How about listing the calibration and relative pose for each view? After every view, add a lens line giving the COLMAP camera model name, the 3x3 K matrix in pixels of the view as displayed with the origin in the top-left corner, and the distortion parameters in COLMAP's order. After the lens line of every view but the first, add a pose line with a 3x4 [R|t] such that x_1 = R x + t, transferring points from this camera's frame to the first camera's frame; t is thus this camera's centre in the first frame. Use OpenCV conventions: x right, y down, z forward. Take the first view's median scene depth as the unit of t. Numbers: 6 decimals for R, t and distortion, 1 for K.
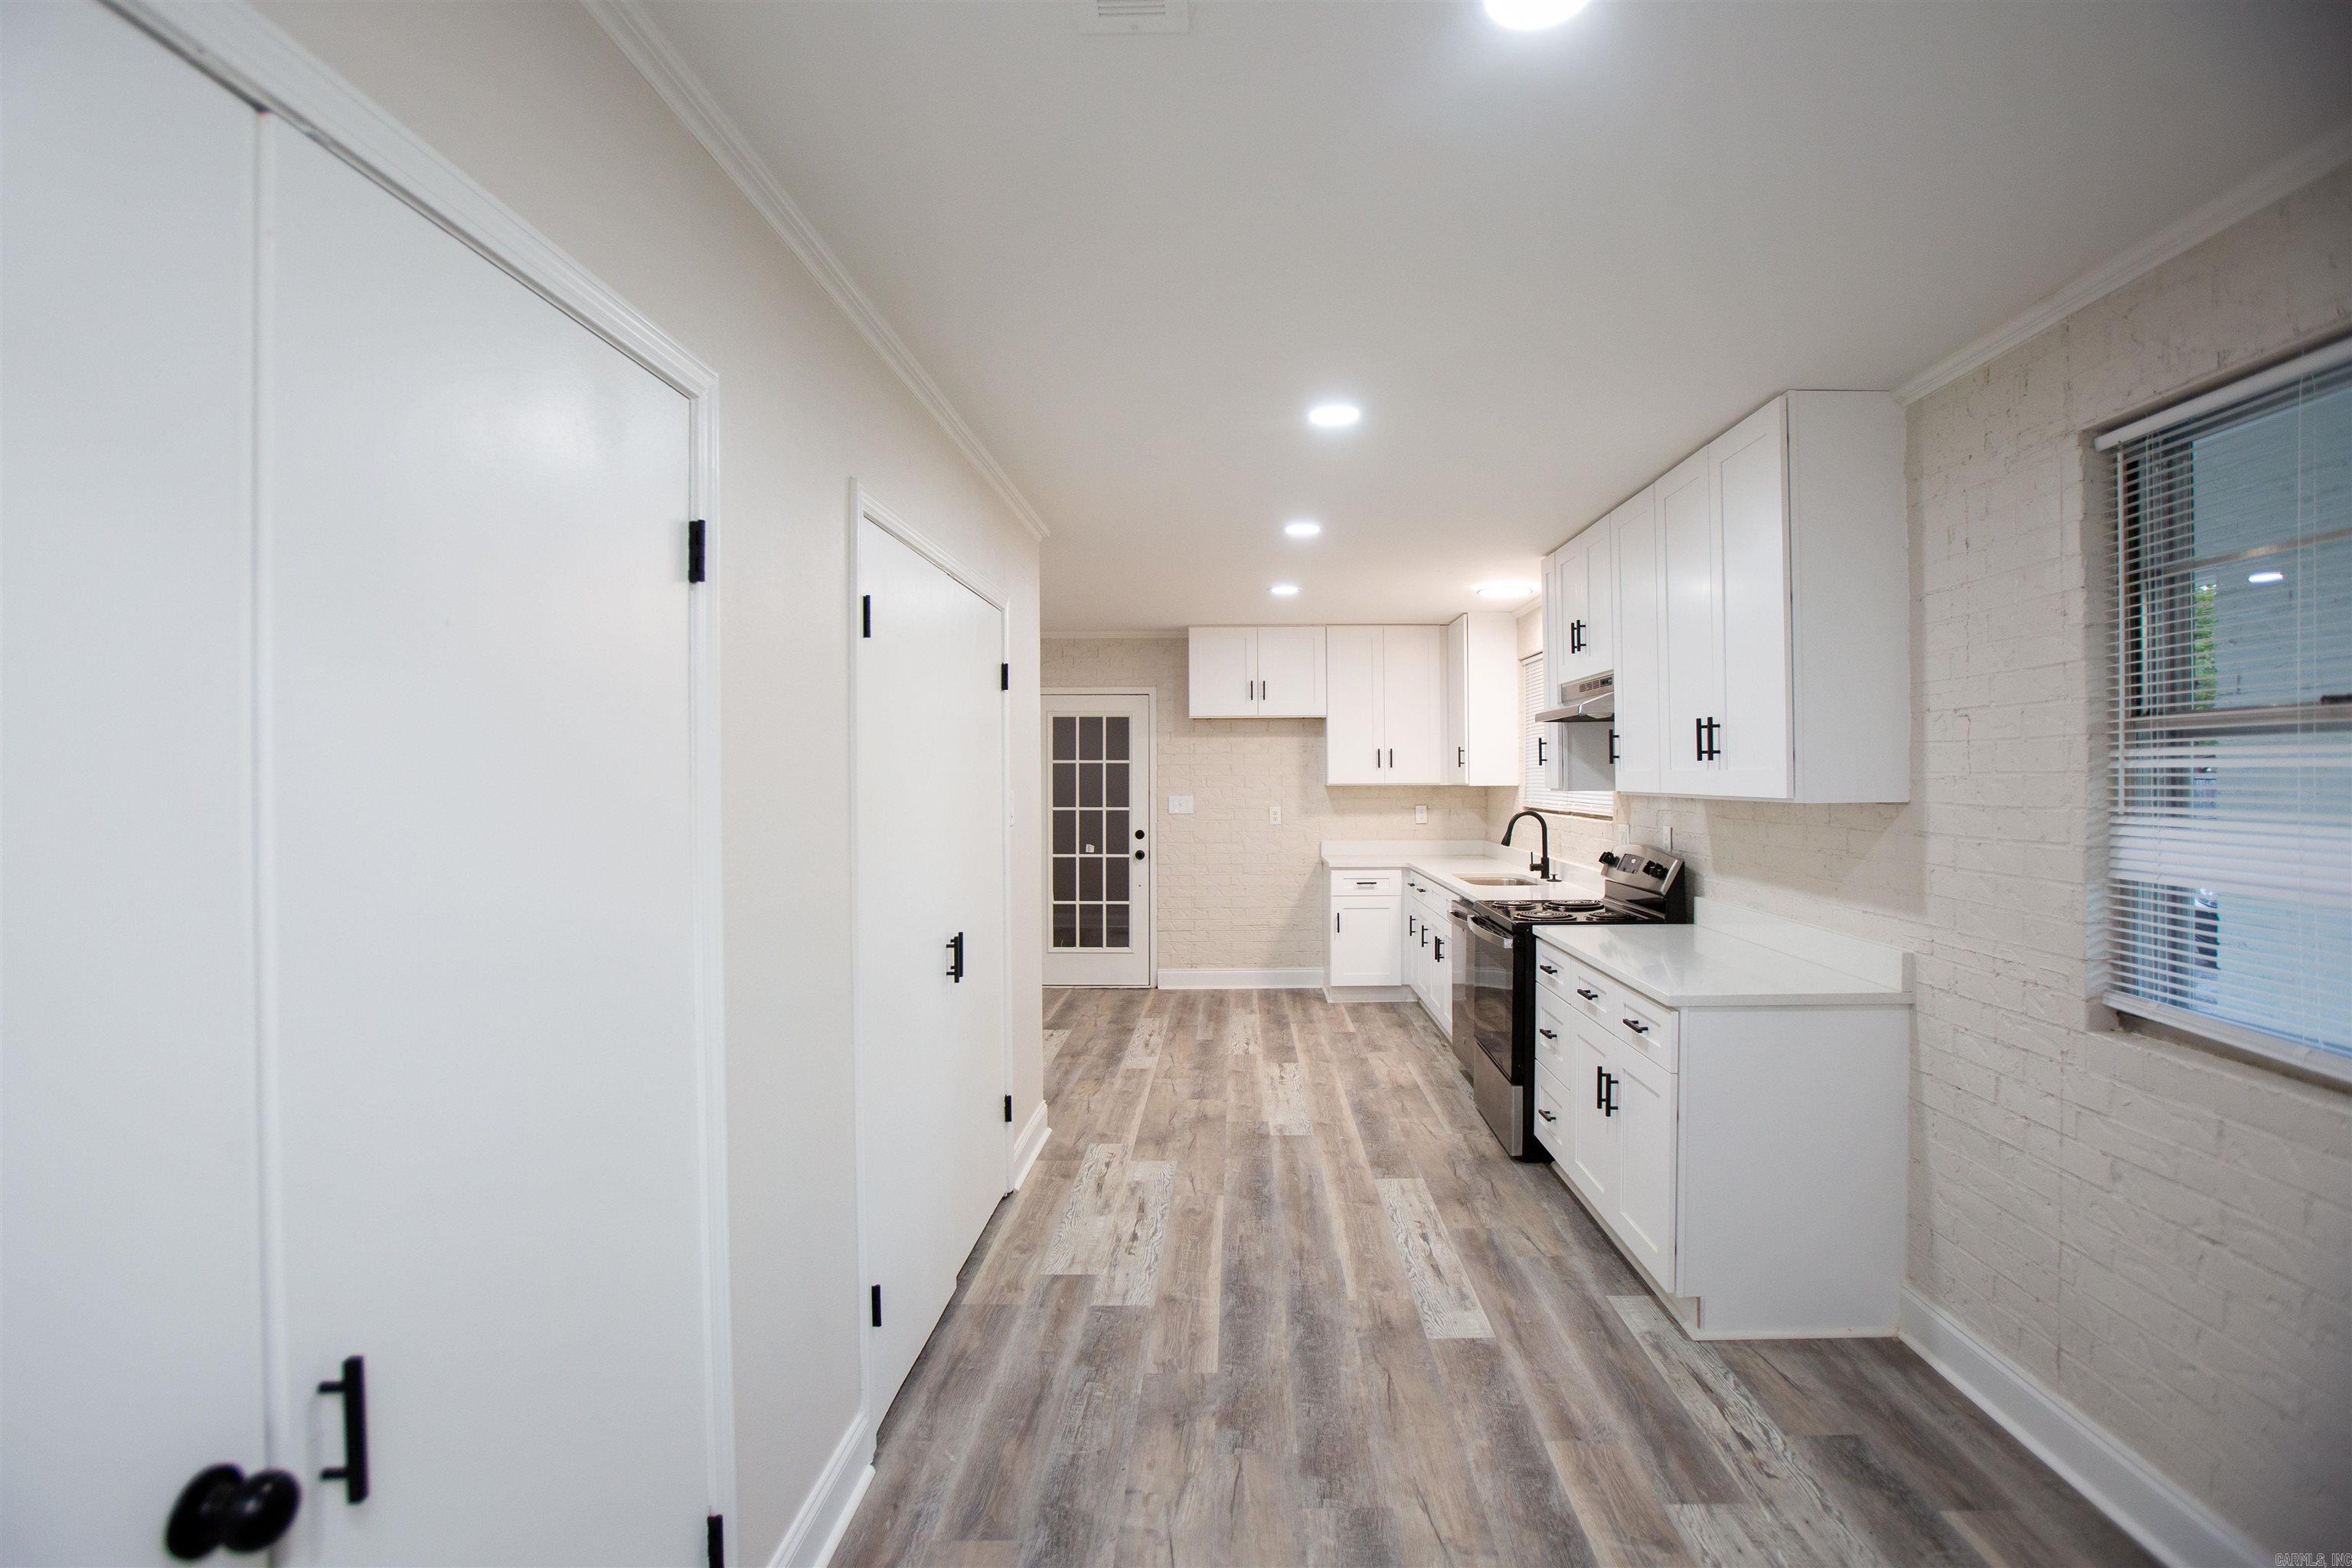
lens RADIAL K [[1165.8, 0, 1236.7], [0, 1165.8, 777.9], [0, 0, 1]] dist [-0.063462, 0.028116]
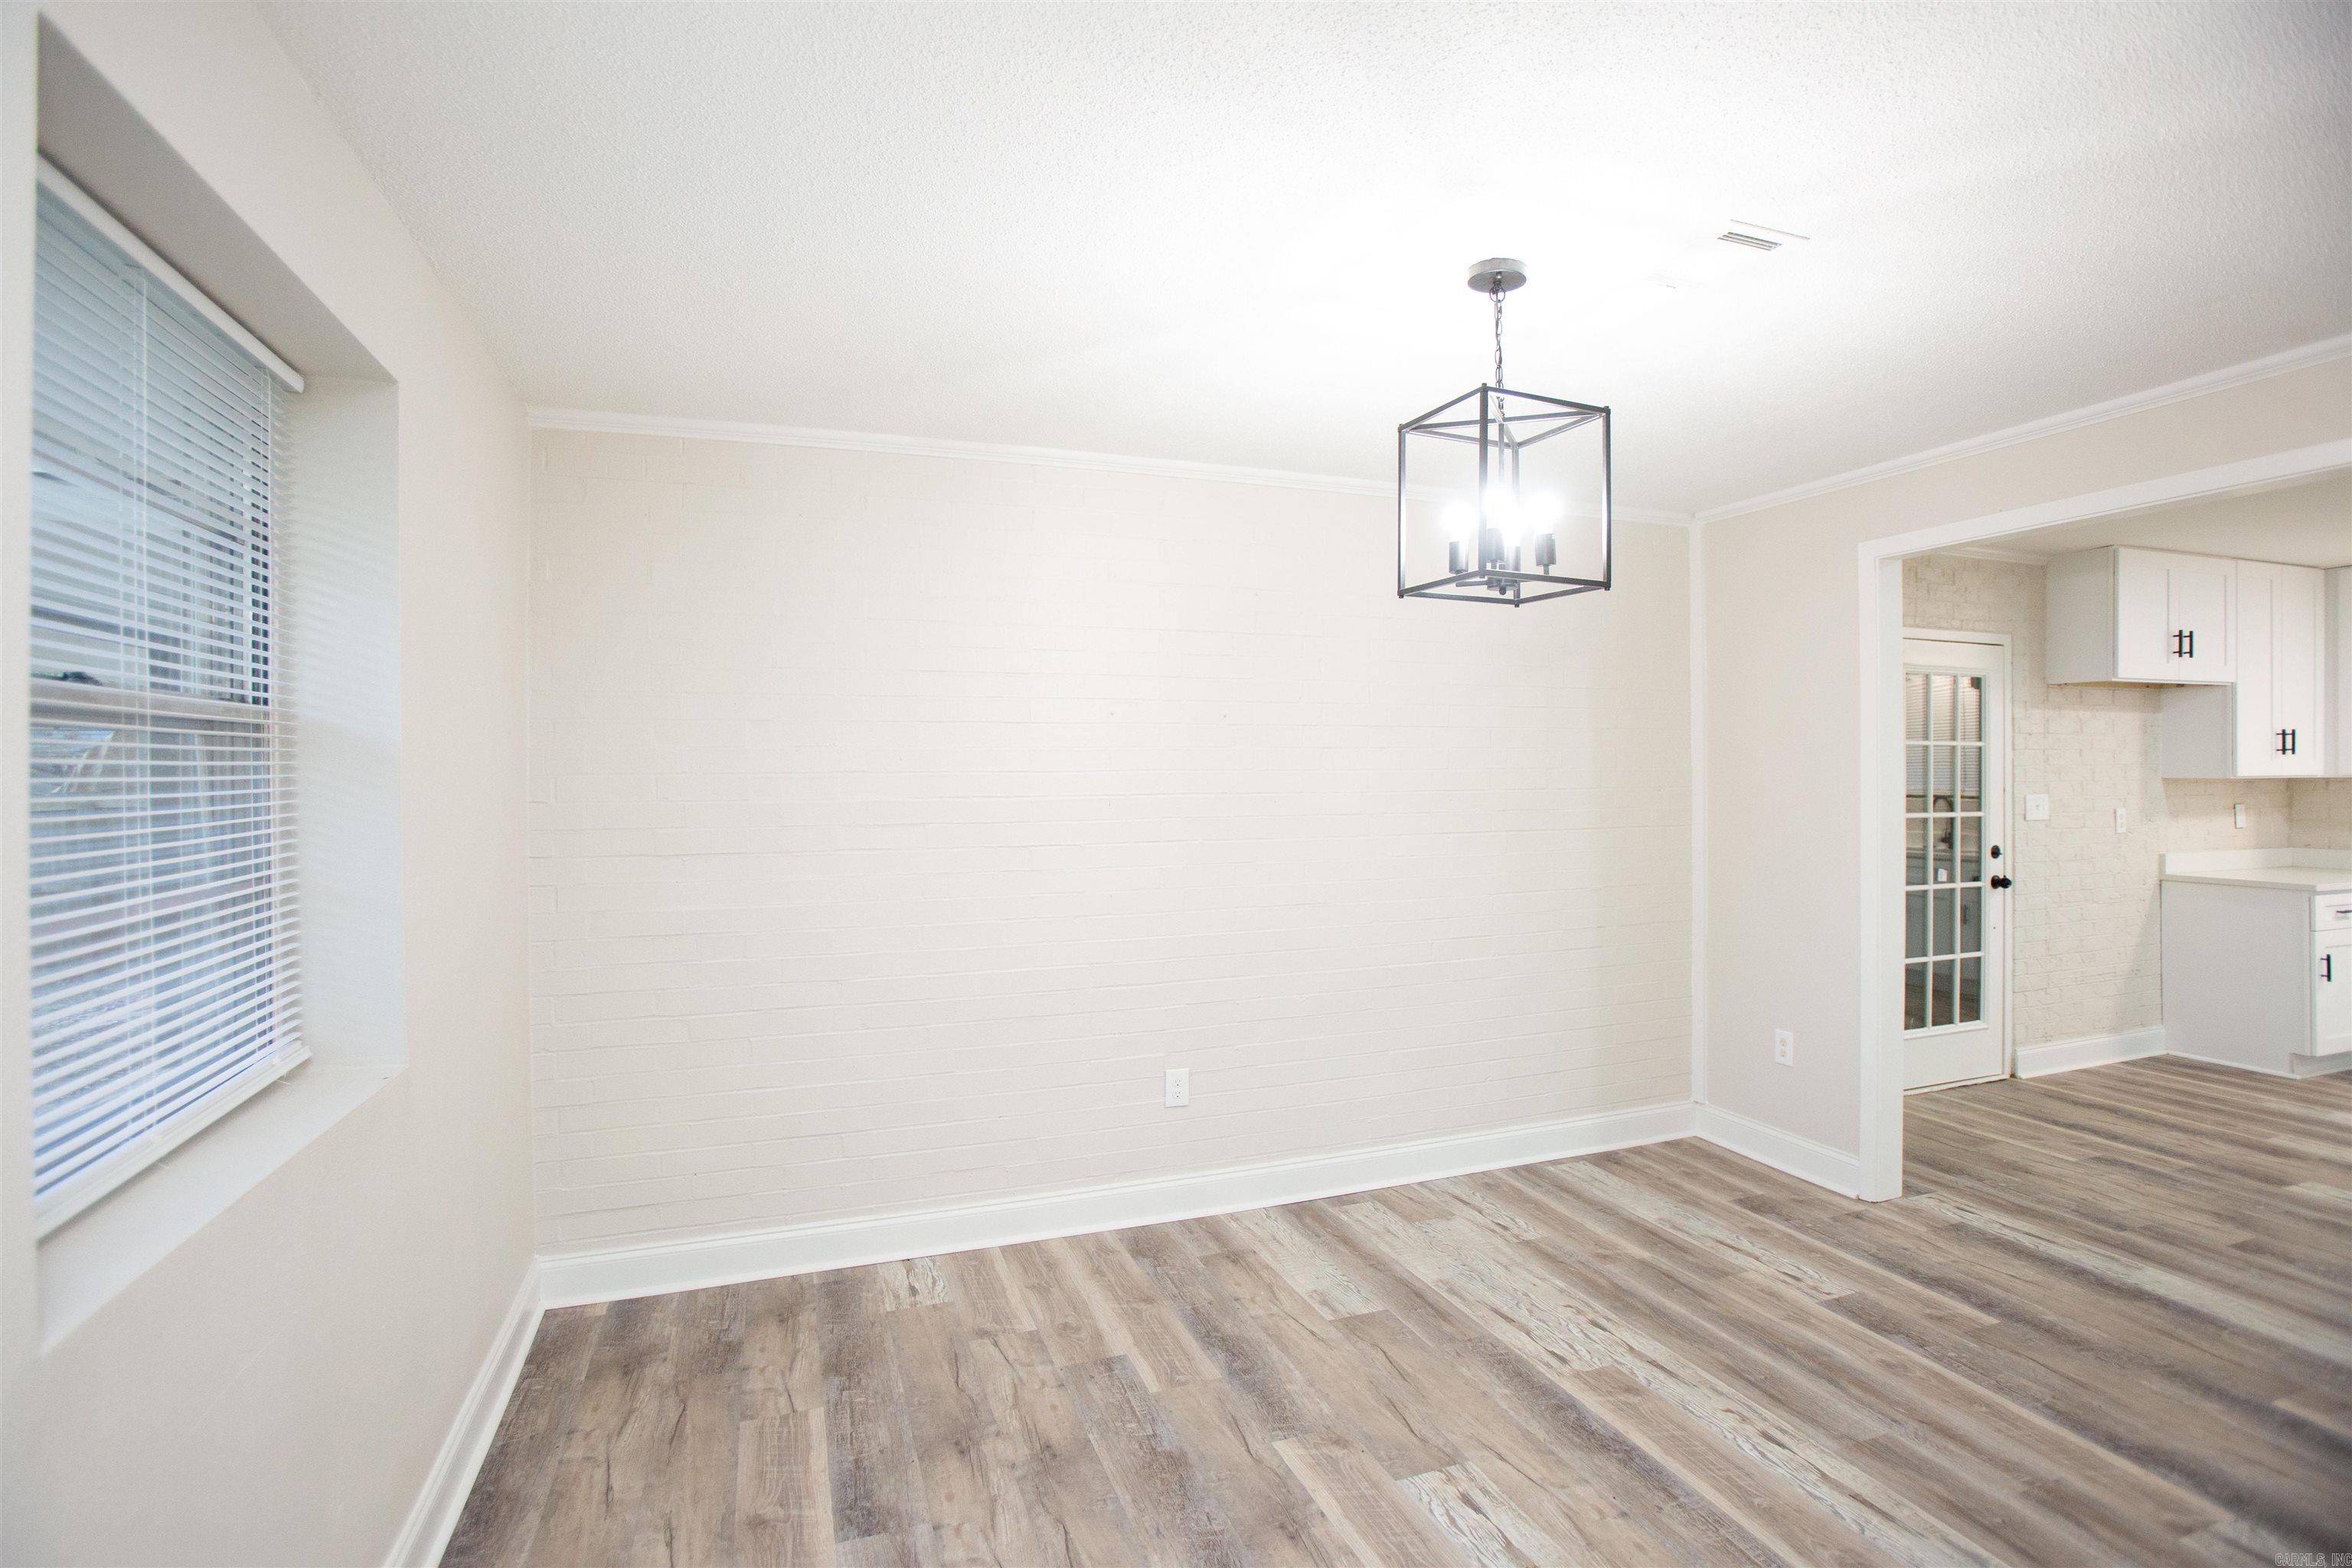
lens RADIAL K [[1165.8, 0, 1221.5], [0, 1165.8, 777.3], [0, 0, 1]] dist [-0.063462, 0.028116]
pose [[0.931008, -0.001819, 0.364995, -1.395034], [-0.001274, 0.999965, 0.008232, 0.000924], [-0.364997, -0.008129, 0.930973, 1.035562]]
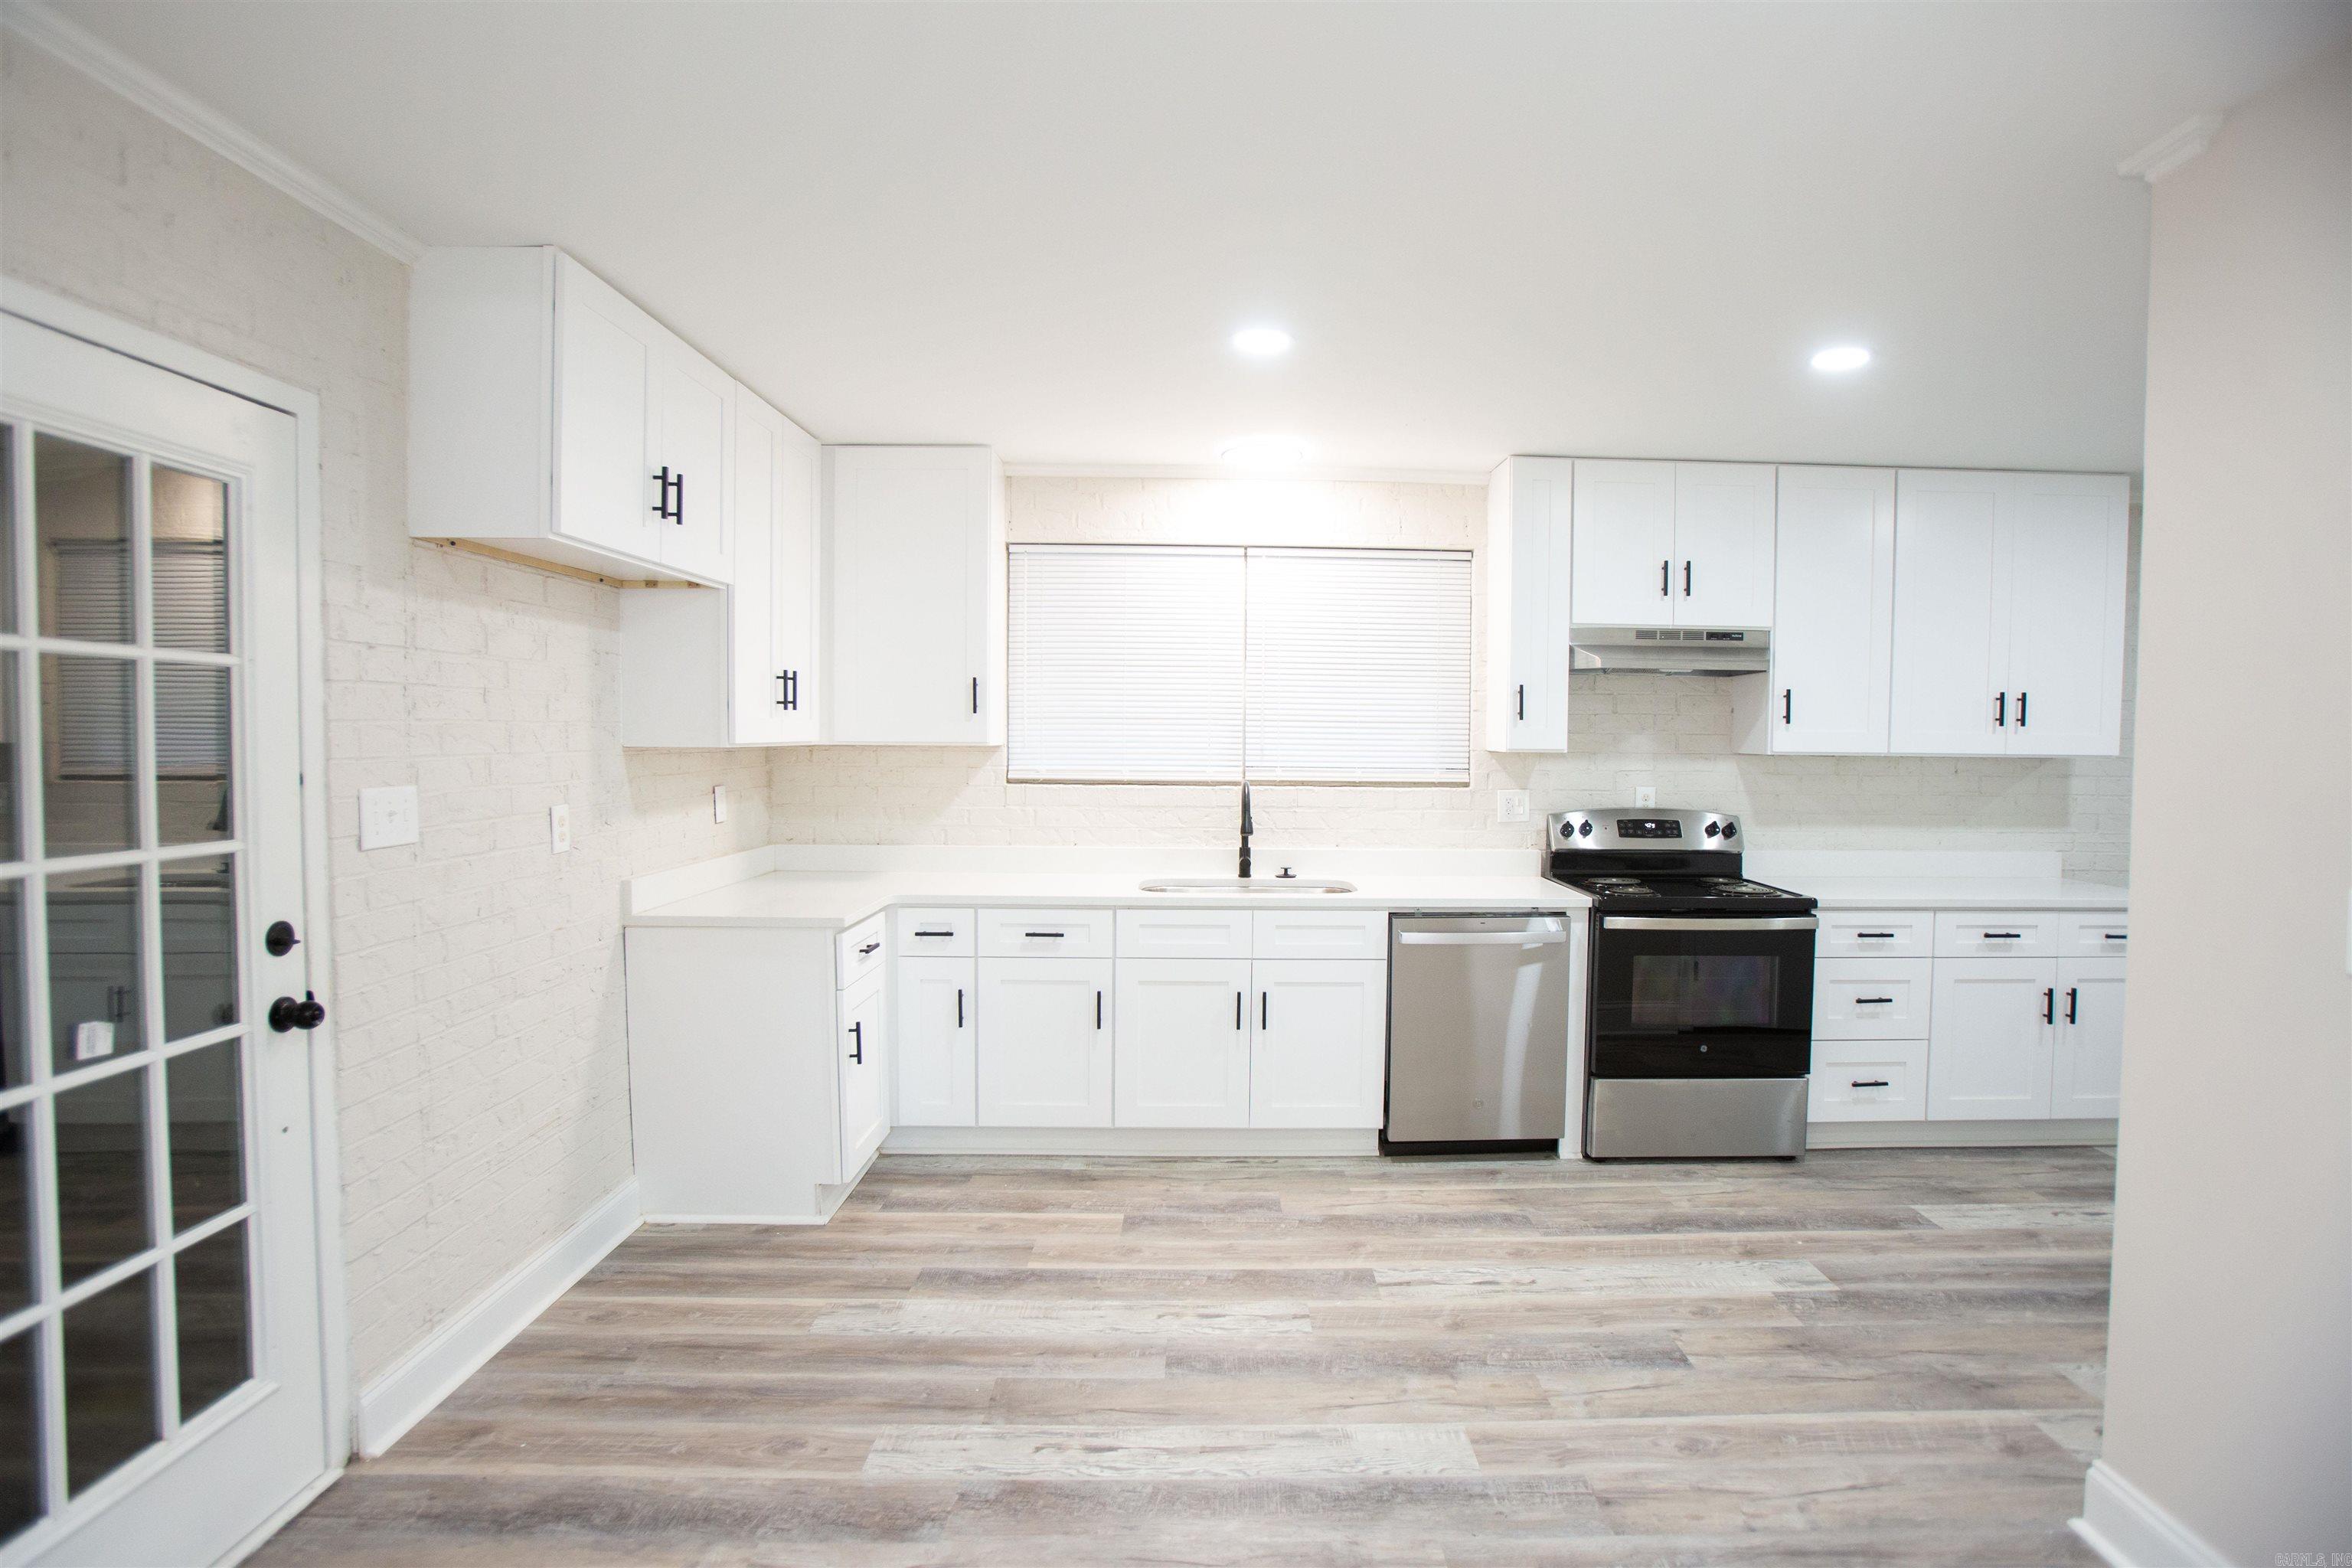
lens RADIAL K [[1165.8, 0, 1225.8], [0, 1165.8, 768.1], [0, 0, 1]] dist [-0.063462, 0.028116]
pose [[-0.022864, -0.024330, 0.999442, -0.646470], [-0.006493, 0.999686, 0.024188, 0.004427], [-0.999717, -0.005937, -0.023015, 1.489880]]
